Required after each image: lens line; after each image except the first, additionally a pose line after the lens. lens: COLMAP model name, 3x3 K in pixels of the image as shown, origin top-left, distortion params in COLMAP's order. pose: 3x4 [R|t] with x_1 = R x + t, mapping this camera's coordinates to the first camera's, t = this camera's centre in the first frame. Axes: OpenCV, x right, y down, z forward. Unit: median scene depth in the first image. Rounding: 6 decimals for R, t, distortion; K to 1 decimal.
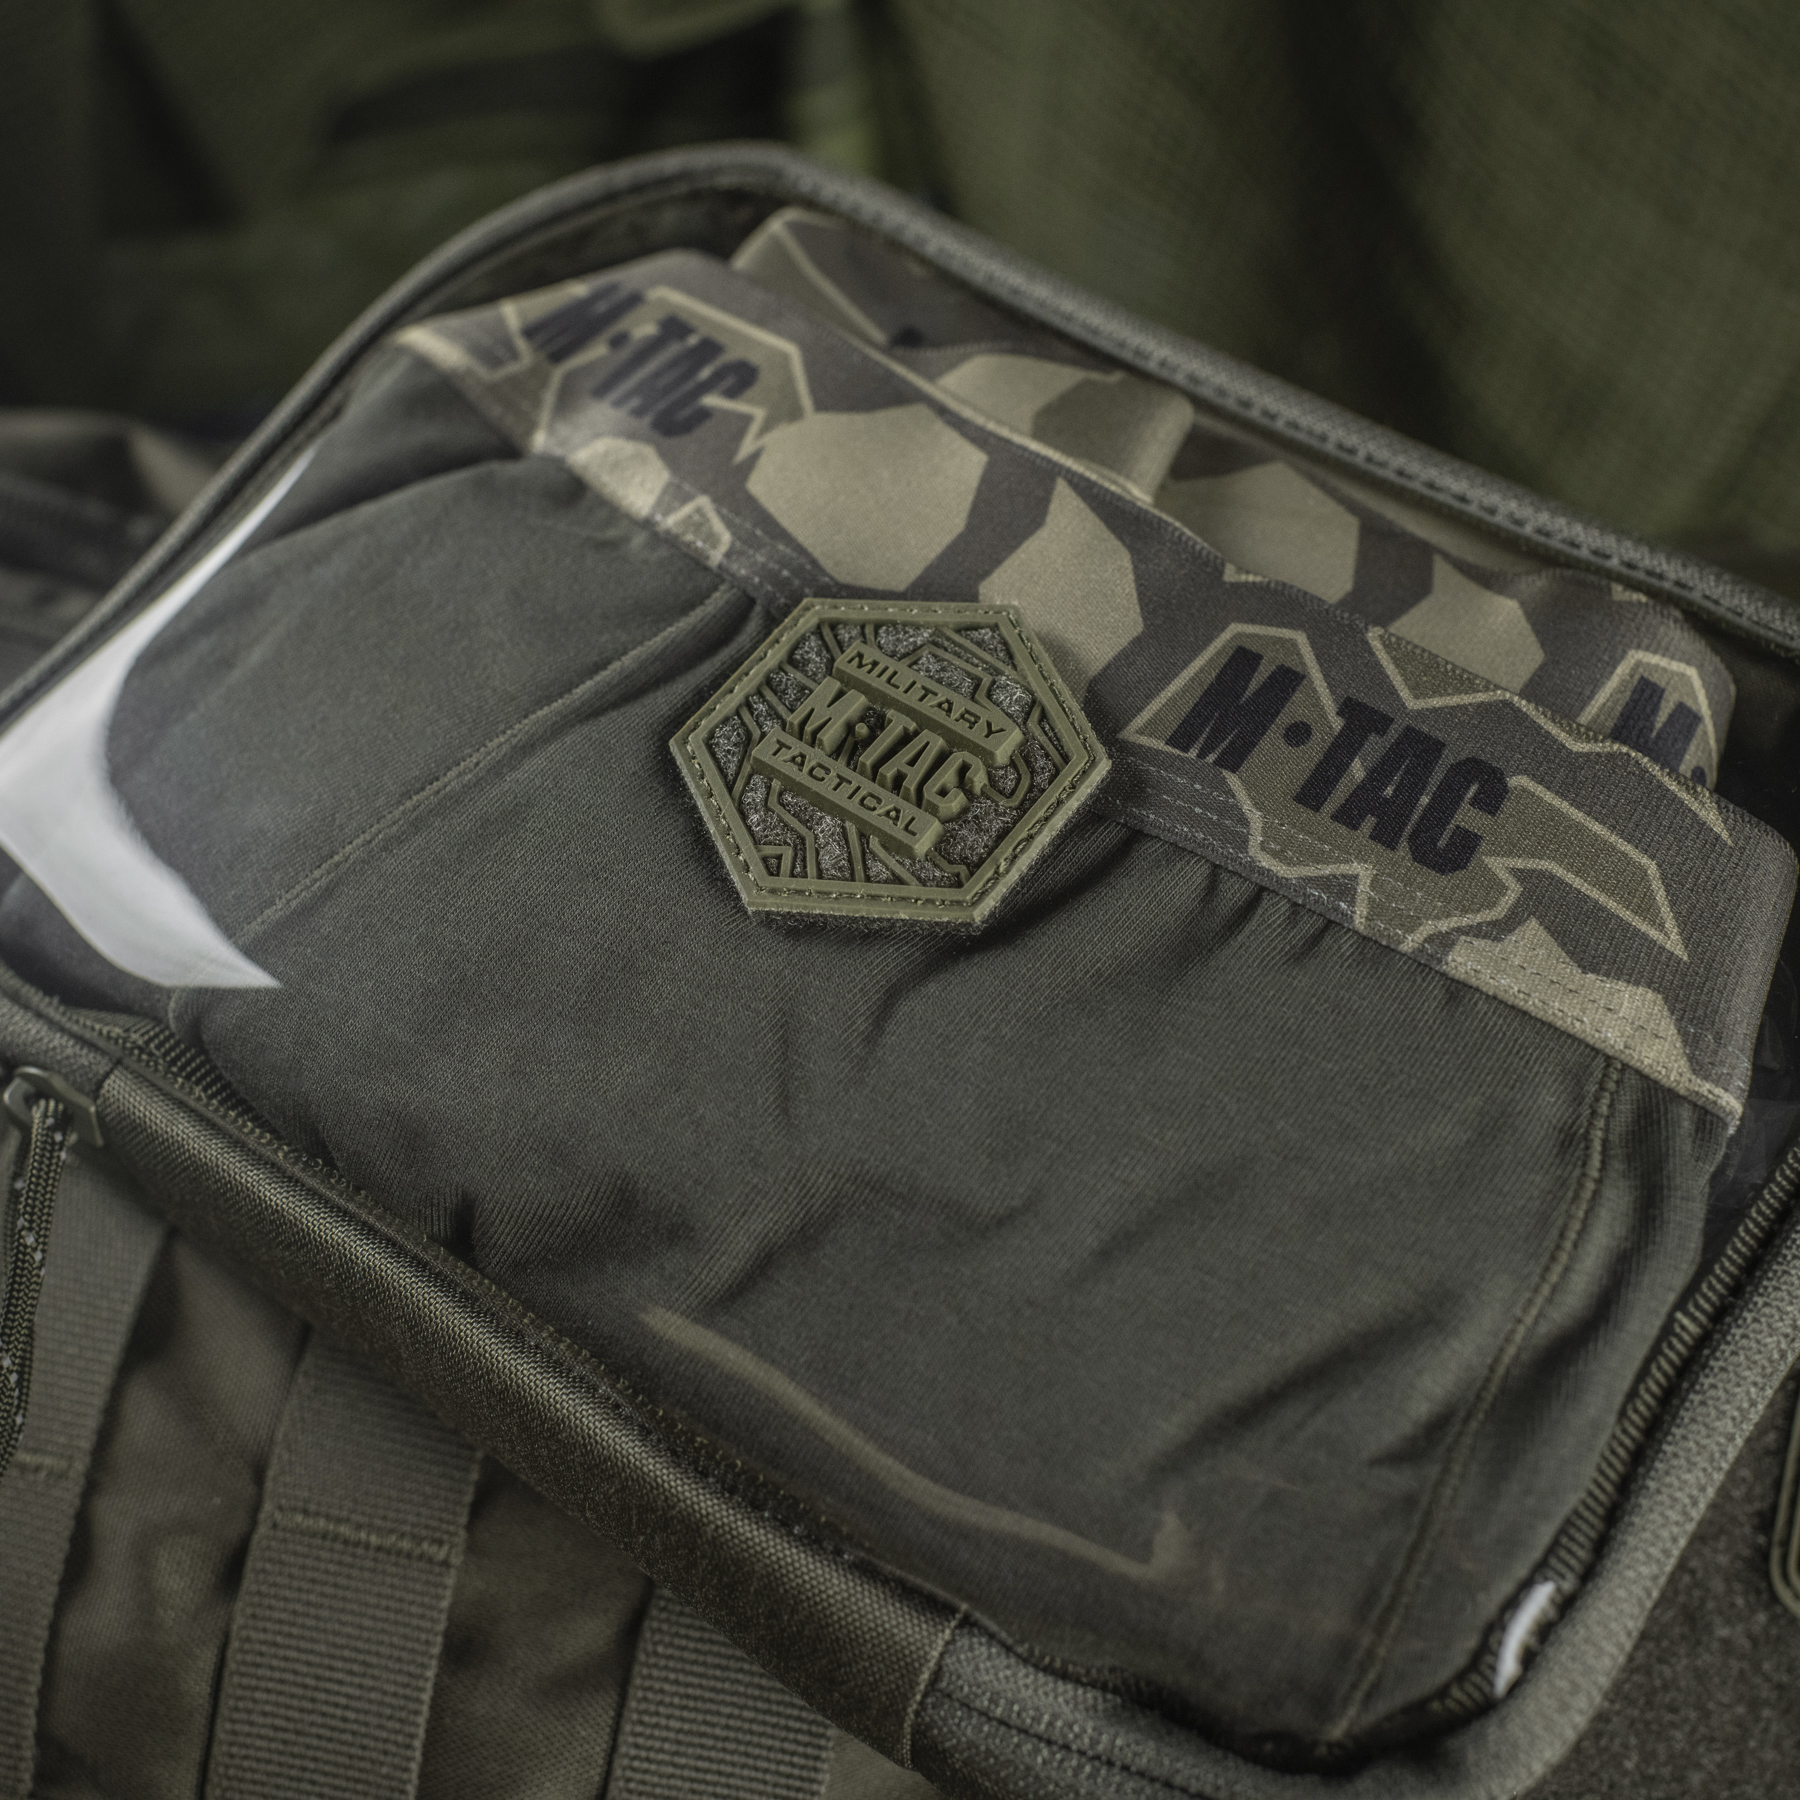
lens RADIAL K [[2737.2, 0, 951.9], [0, 2737.2, 907.2], [0, 0, 1]] dist [-0.125421, 0.094208]
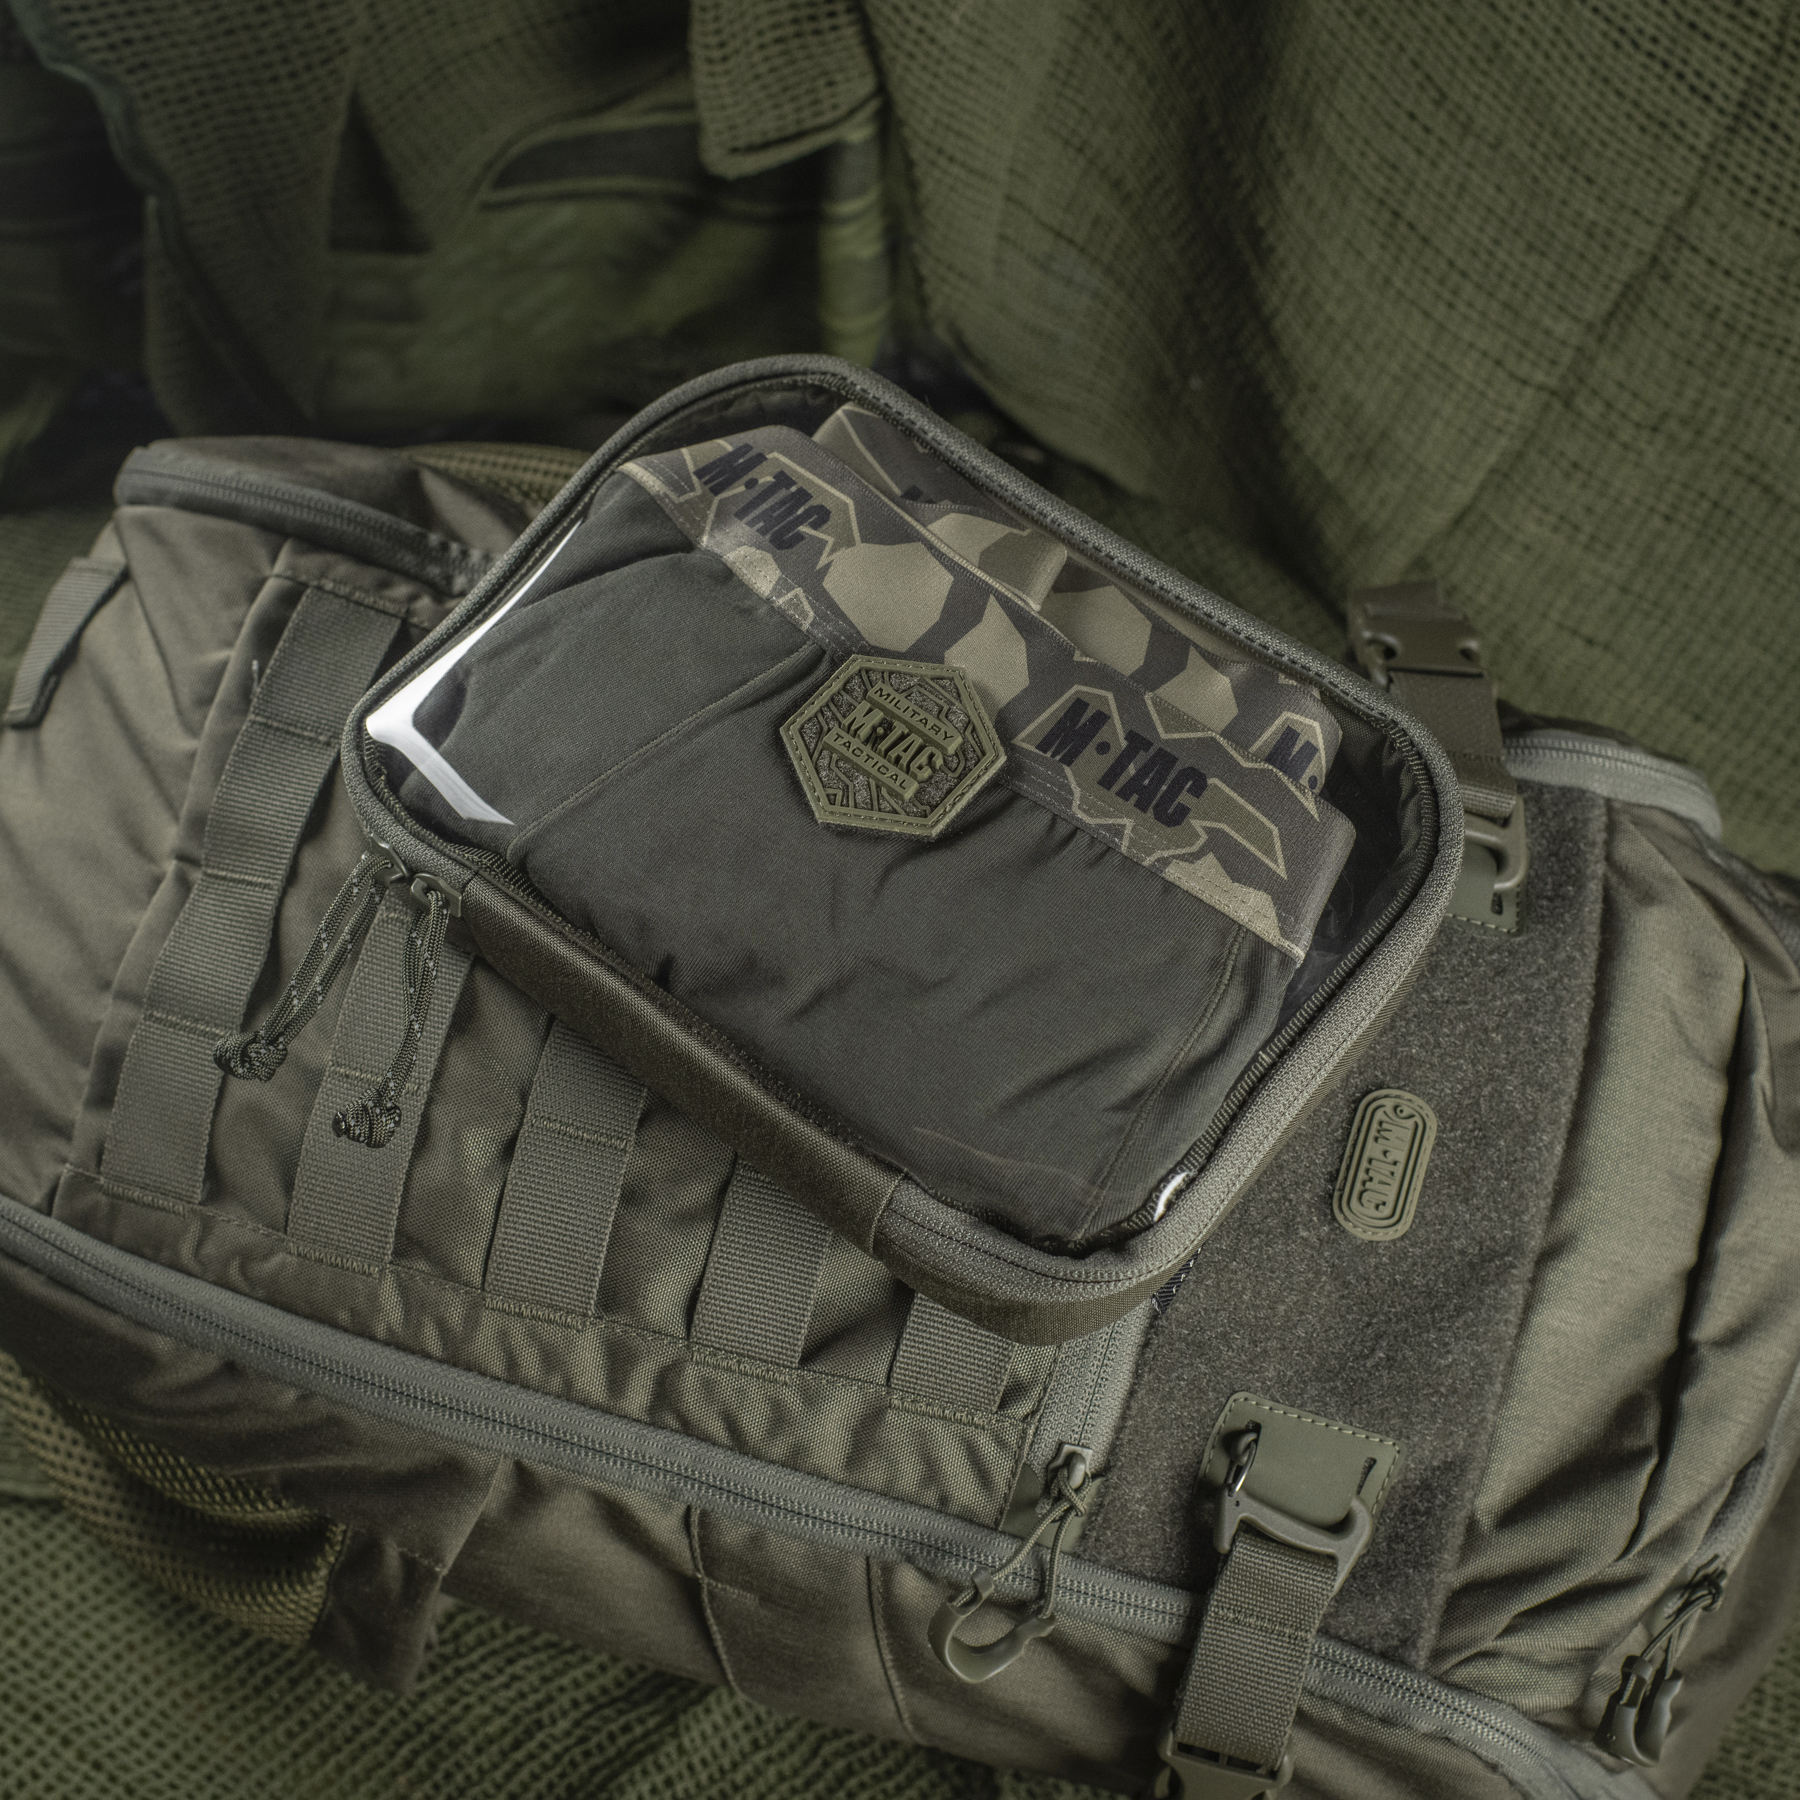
lens RADIAL K [[2534.1, 0, 939.2], [0, 2534.1, 893.0], [0, 0, 1]] dist [-0.116737, 0.068285]
pose [[0.997356, 0.067036, 0.028072, -0.033097], [-0.068801, 0.995344, 0.067501, -0.072476], [-0.023416, -0.069254, 0.997324, -0.786488]]
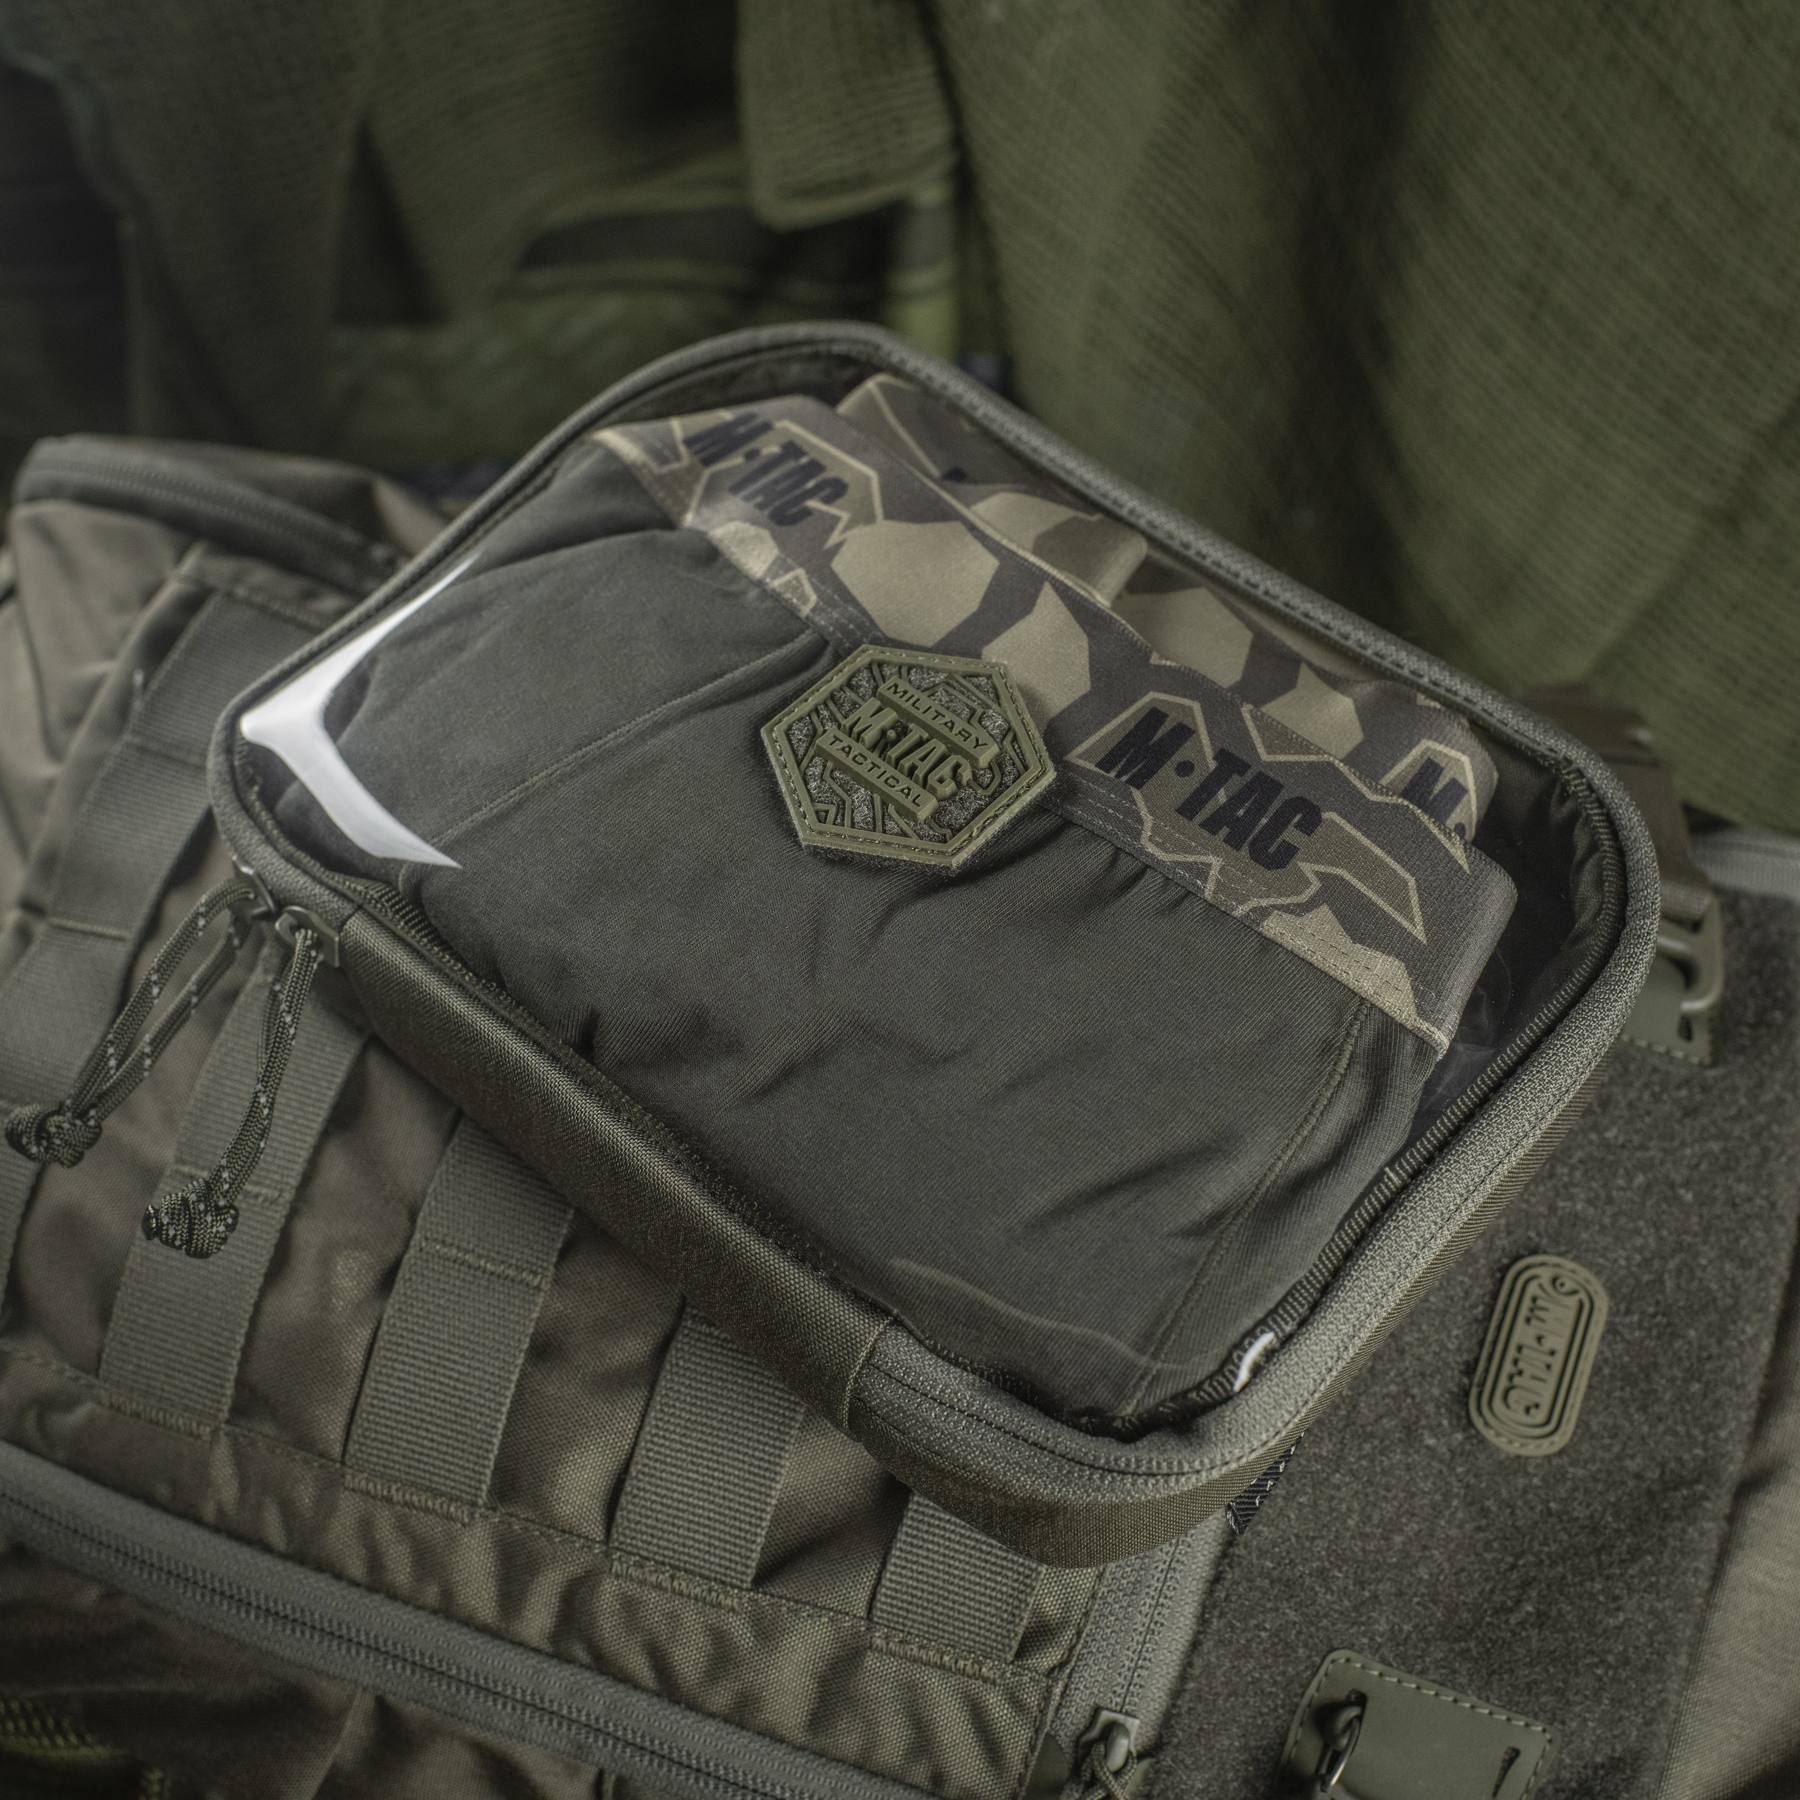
lens RADIAL K [[2534.1, 0, 939.2], [0, 2534.1, 893.0], [0, 0, 1]] dist [-0.116737, 0.068285]
pose [[0.994061, 0.107811, -0.014795, 0.021611], [-0.108313, 0.993356, -0.038876, 0.068909], [0.010505, 0.040247, 0.999135, -0.355269]]
